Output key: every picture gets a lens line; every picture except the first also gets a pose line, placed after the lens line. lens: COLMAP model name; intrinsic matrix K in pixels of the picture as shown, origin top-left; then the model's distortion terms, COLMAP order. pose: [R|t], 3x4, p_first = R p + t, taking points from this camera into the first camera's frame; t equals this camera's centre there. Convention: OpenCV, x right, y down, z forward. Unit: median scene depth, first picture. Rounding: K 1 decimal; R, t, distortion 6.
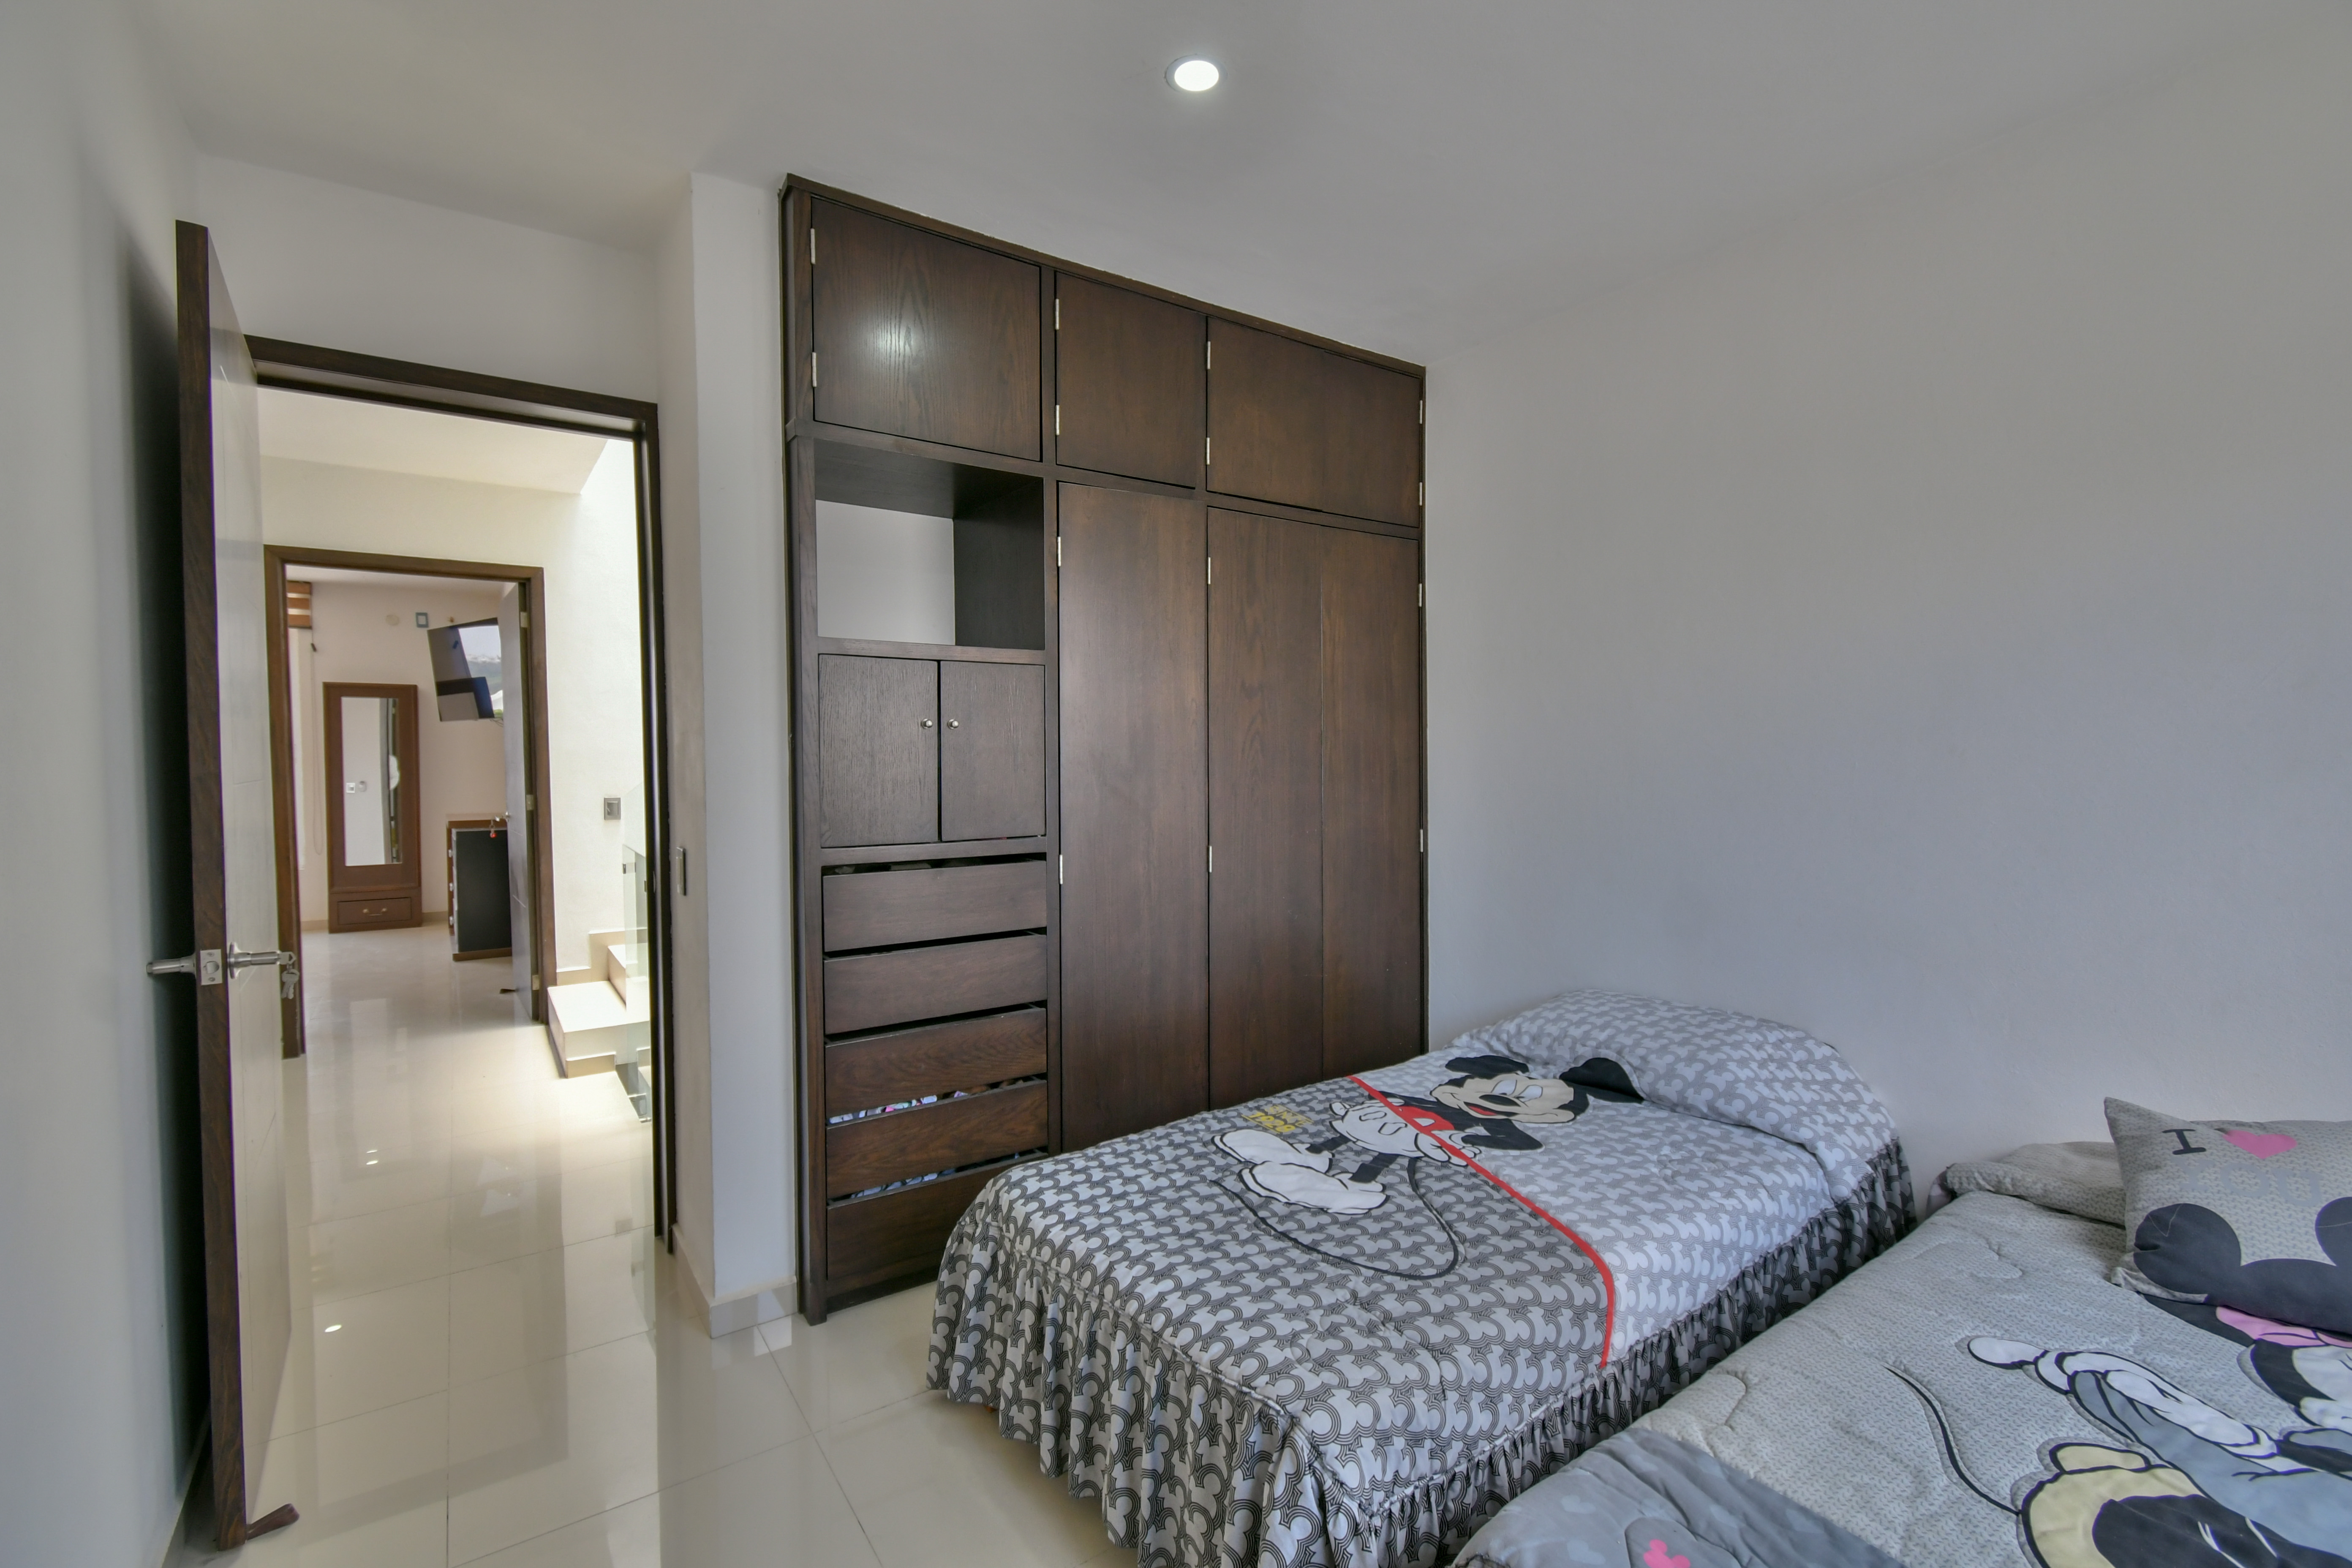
lens RADIAL K [[1035.7, 0, 1178.0], [0, 1035.7, 774.8], [0, 0, 1]] dist [0.007448, -0.002902]
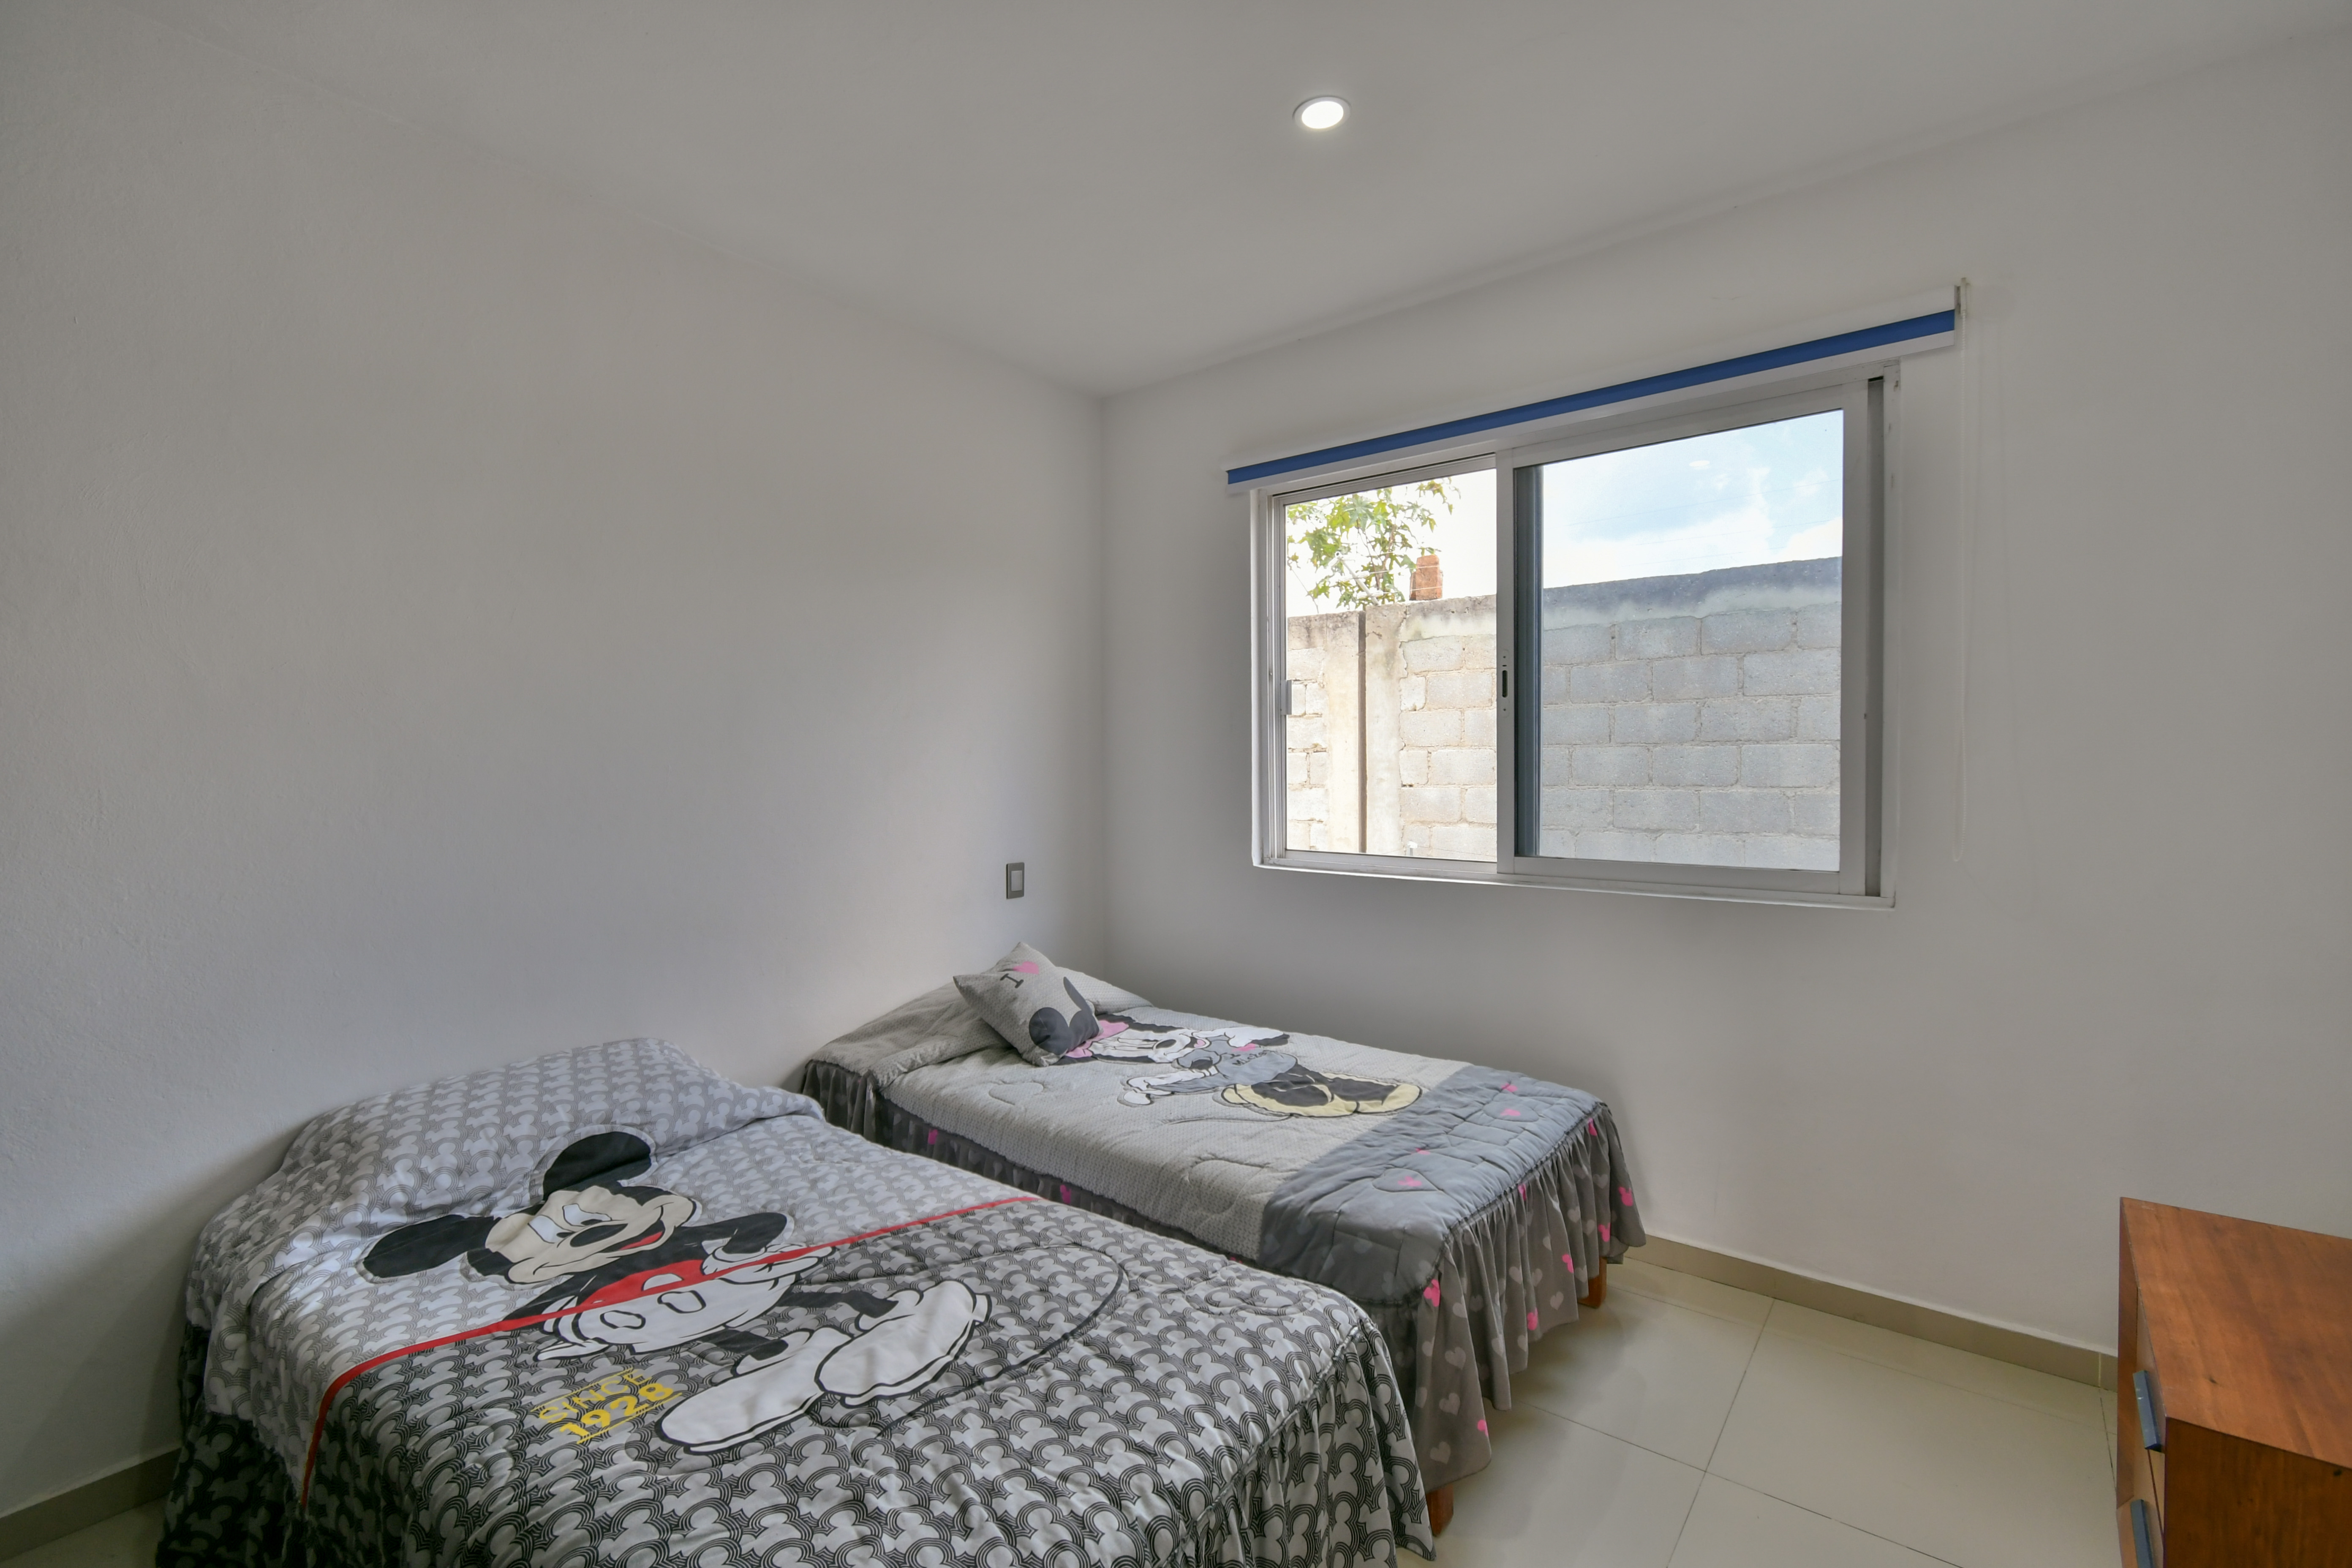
lens RADIAL K [[1035.7, 0, 1183.4], [0, 1035.7, 781.6], [0, 0, 1]] dist [0.007448, -0.002902]
pose [[-0.294379, -0.014055, 0.955585, -0.560127], [0.031331, 0.999212, 0.024348, -0.005618], [-0.955175, 0.037107, -0.293707, 0.917258]]
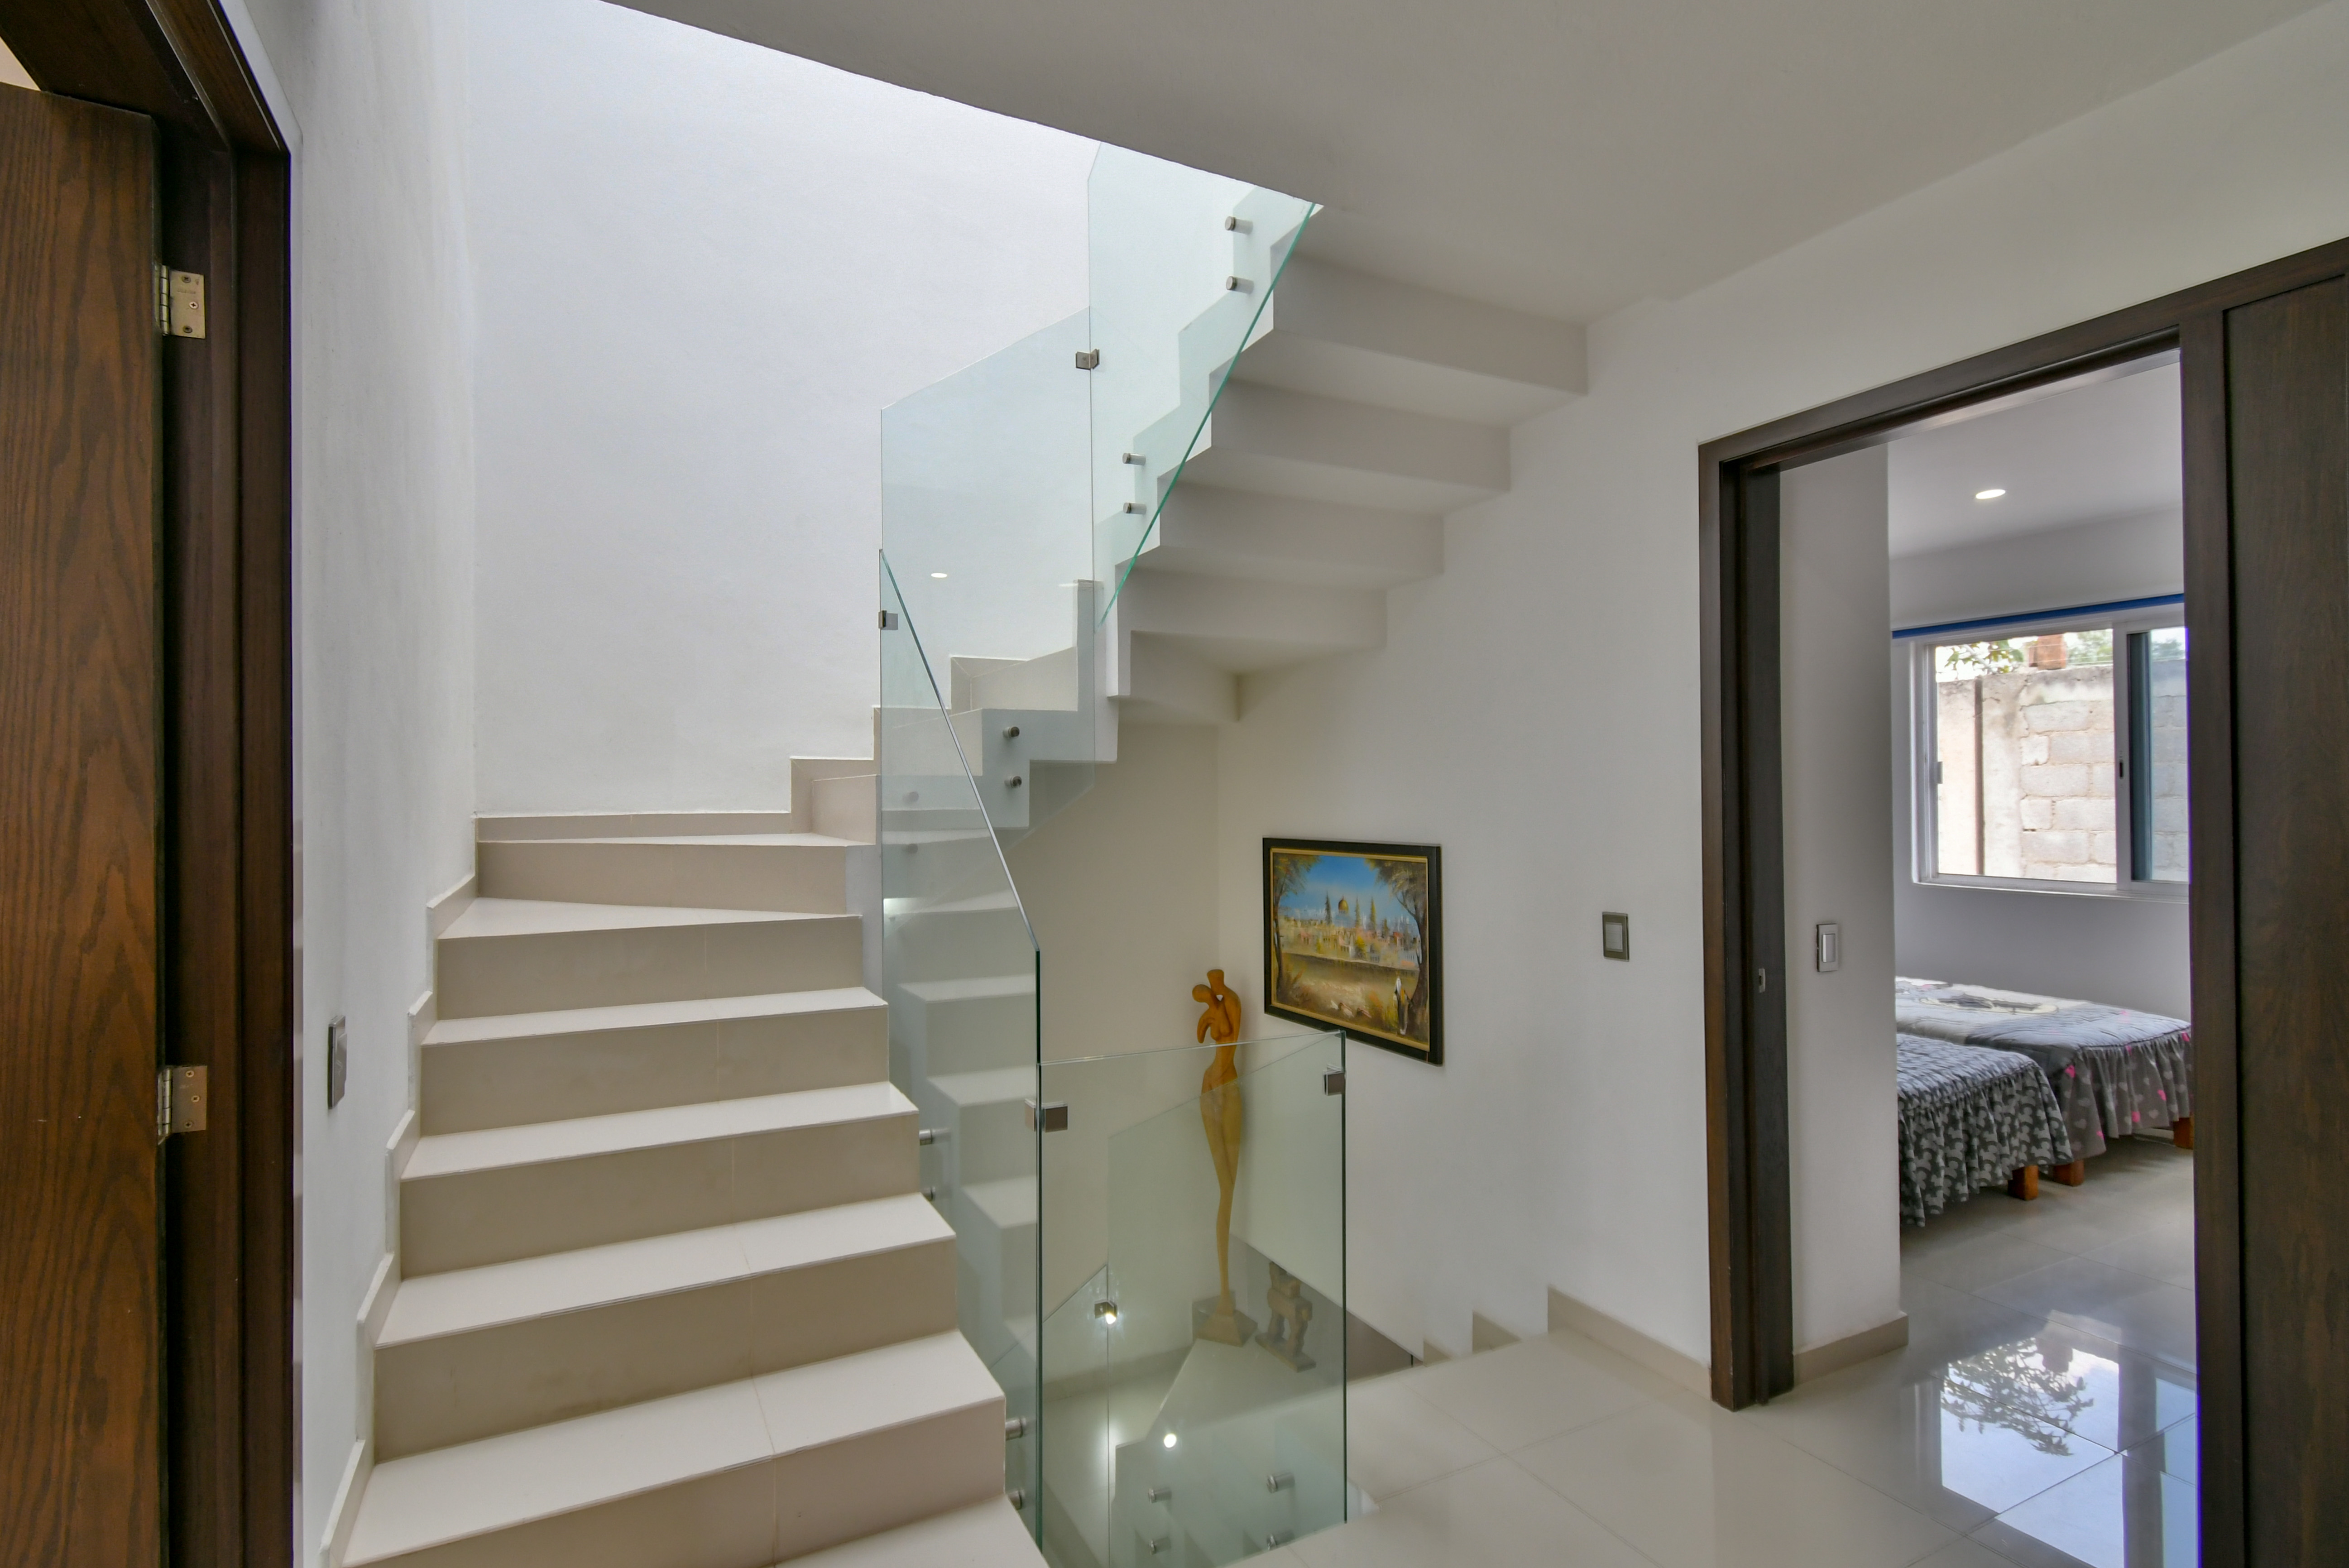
lens RADIAL K [[1026.9, 0, 1173.2], [0, 1026.9, 778.9], [0, 0, 1]] dist [-0.003486, -0.000635]
pose [[0.171114, 0.017400, 0.985098, -1.801792], [0.025563, 0.999429, -0.022093, -0.072065], [-0.984920, 0.028962, 0.170572, 1.680263]]
